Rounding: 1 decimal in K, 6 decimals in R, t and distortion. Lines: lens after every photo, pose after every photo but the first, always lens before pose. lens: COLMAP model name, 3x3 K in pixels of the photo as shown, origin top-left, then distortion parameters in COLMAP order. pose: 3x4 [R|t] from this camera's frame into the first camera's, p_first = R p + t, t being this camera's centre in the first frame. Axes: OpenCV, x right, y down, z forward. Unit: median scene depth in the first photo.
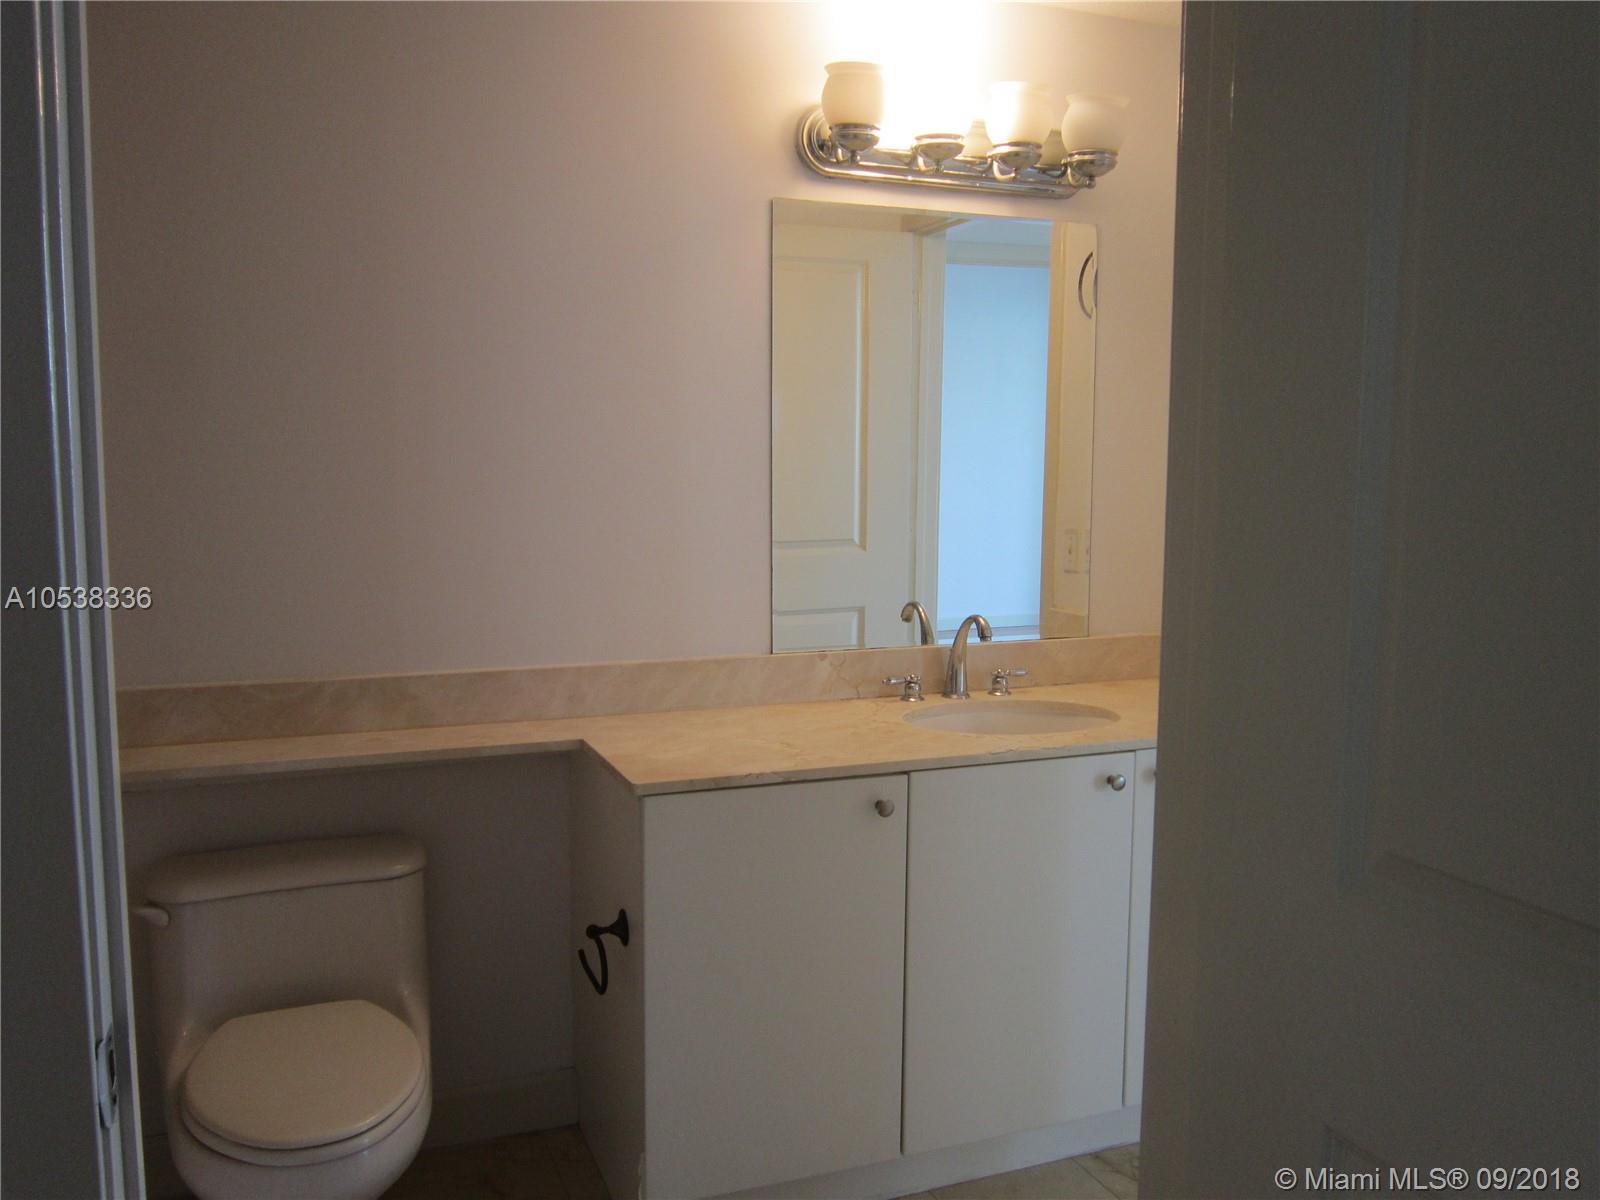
lens RADIAL K [[1322.7, 0, 802.8], [0, 1322.7, 594.3], [0, 0, 1]] dist [-0.049471, 0.027983]
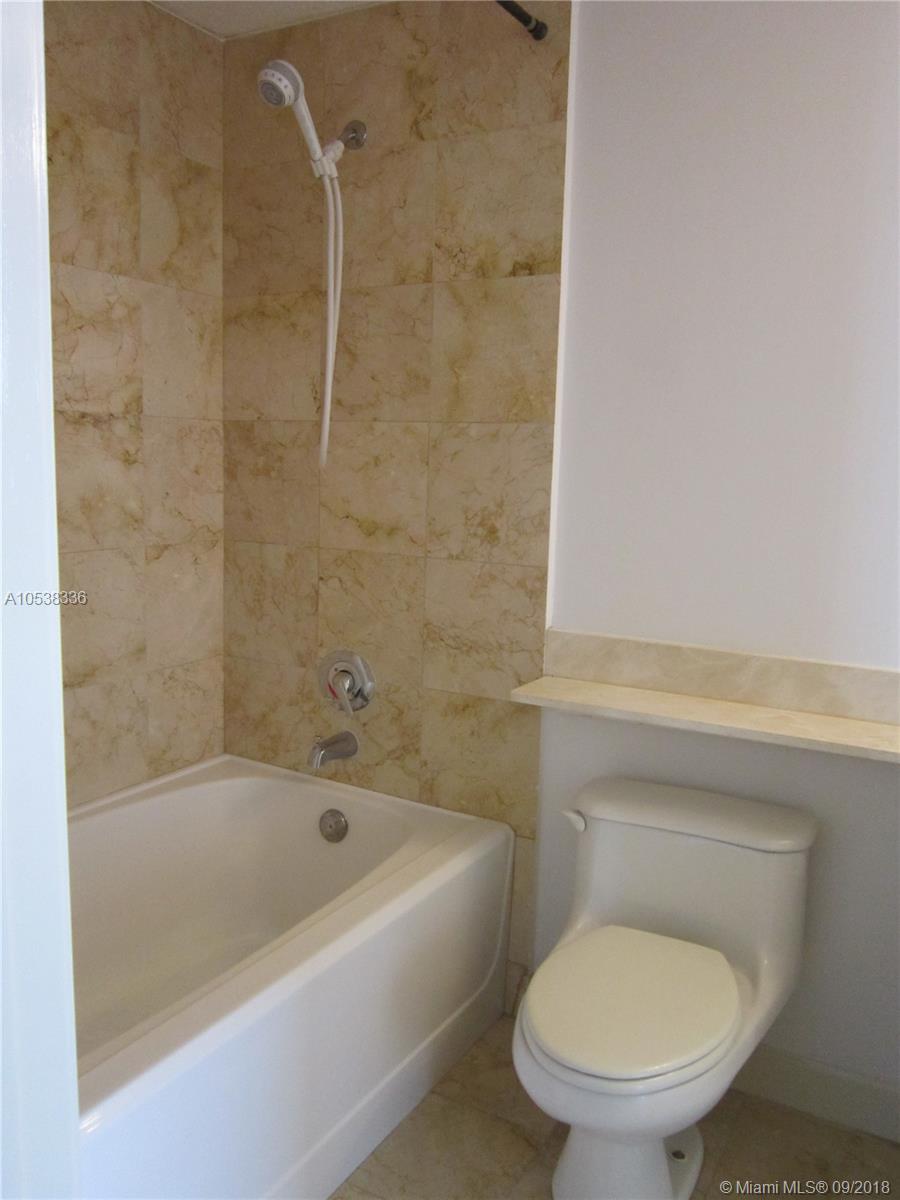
lens RADIAL K [[992.0, 0, 446.8], [0, 992.0, 605.9], [0, 0, 1]] dist [-0.049471, 0.027983]
pose [[0.666861, 0.127795, -0.734142, 0.064025], [-0.132643, 0.989809, 0.051812, 0.016865], [0.733282, 0.062827, 0.677016, 0.262531]]
